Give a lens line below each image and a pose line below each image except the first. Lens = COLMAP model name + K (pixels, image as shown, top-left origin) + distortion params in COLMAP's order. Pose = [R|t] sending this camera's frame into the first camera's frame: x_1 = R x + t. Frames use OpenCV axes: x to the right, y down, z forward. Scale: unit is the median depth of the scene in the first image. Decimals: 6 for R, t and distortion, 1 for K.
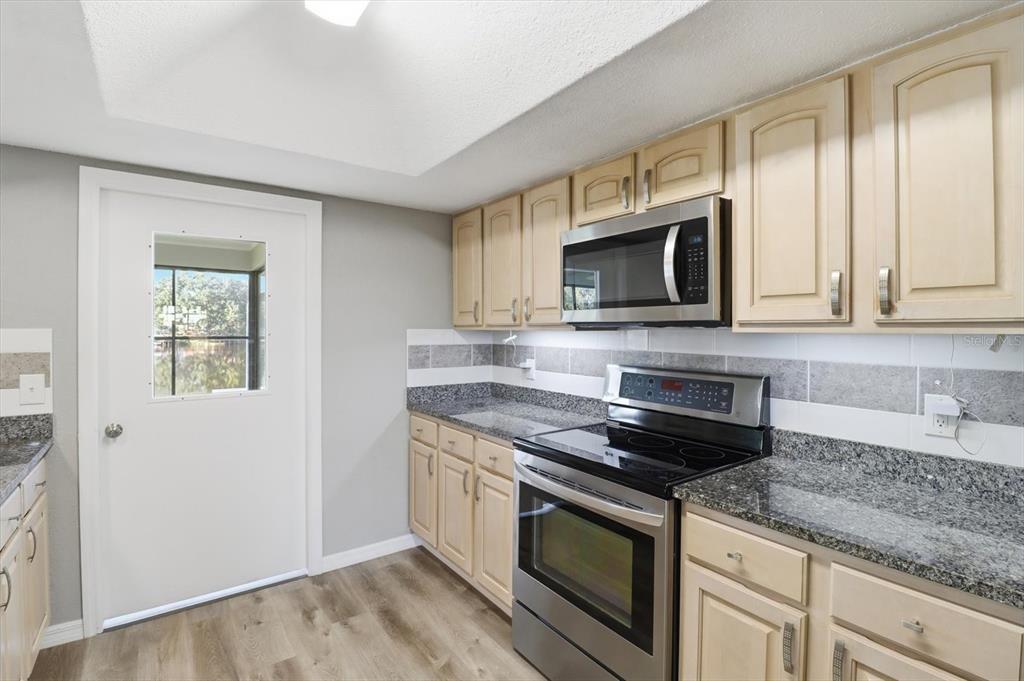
lens RADIAL K [[487.3, 0, 511.6], [0, 487.3, 336.4], [0, 0, 1]] dist [-0.002460, -0.000468]
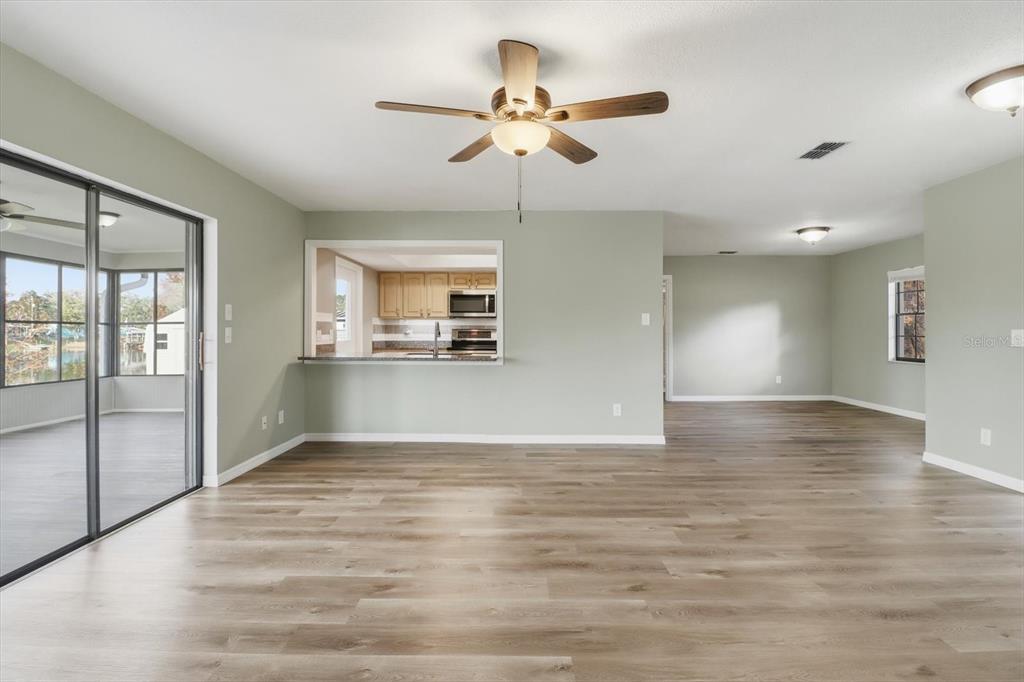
lens RADIAL K [[487.3, 0, 511.9], [0, 487.3, 338.4], [0, 0, 1]] dist [-0.002460, -0.000468]
pose [[0.596841, -0.008715, 0.802313, -2.283659], [0.011214, 0.999934, 0.002519, 0.118112], [-0.802281, 0.007494, 0.596899, -1.354150]]
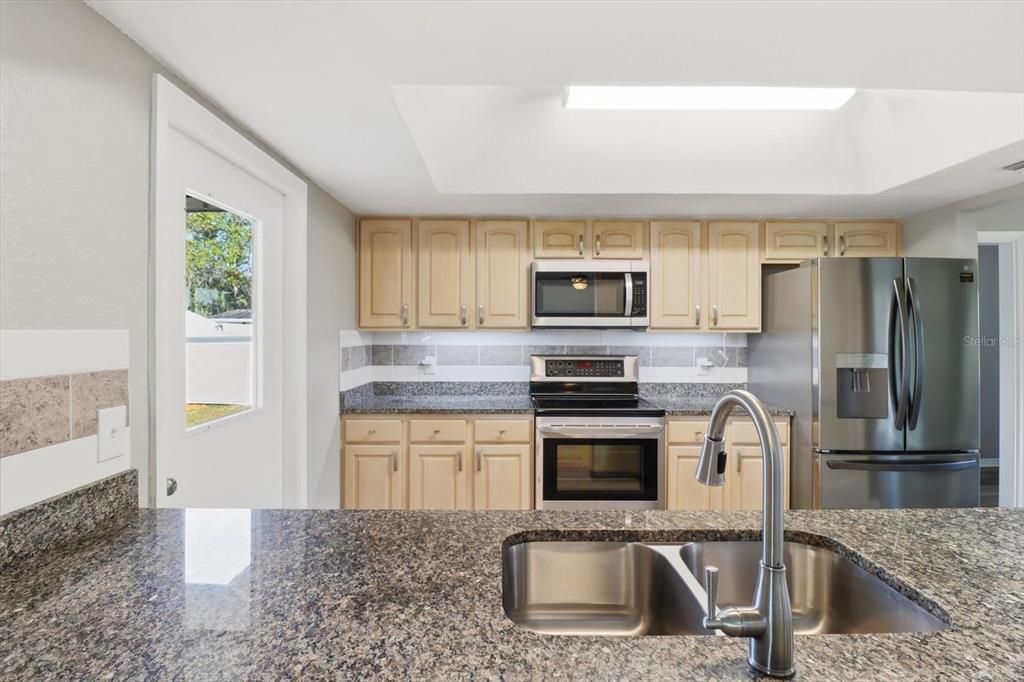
lens RADIAL K [[487.3, 0, 510.7], [0, 487.3, 334.6], [0, 0, 1]] dist [-0.002460, -0.000468]
pose [[0.575626, -0.006009, 0.817691, -1.018599], [0.011584, 0.999933, -0.000806, -0.002568], [-0.817631, 0.009936, 0.575657, 0.231265]]
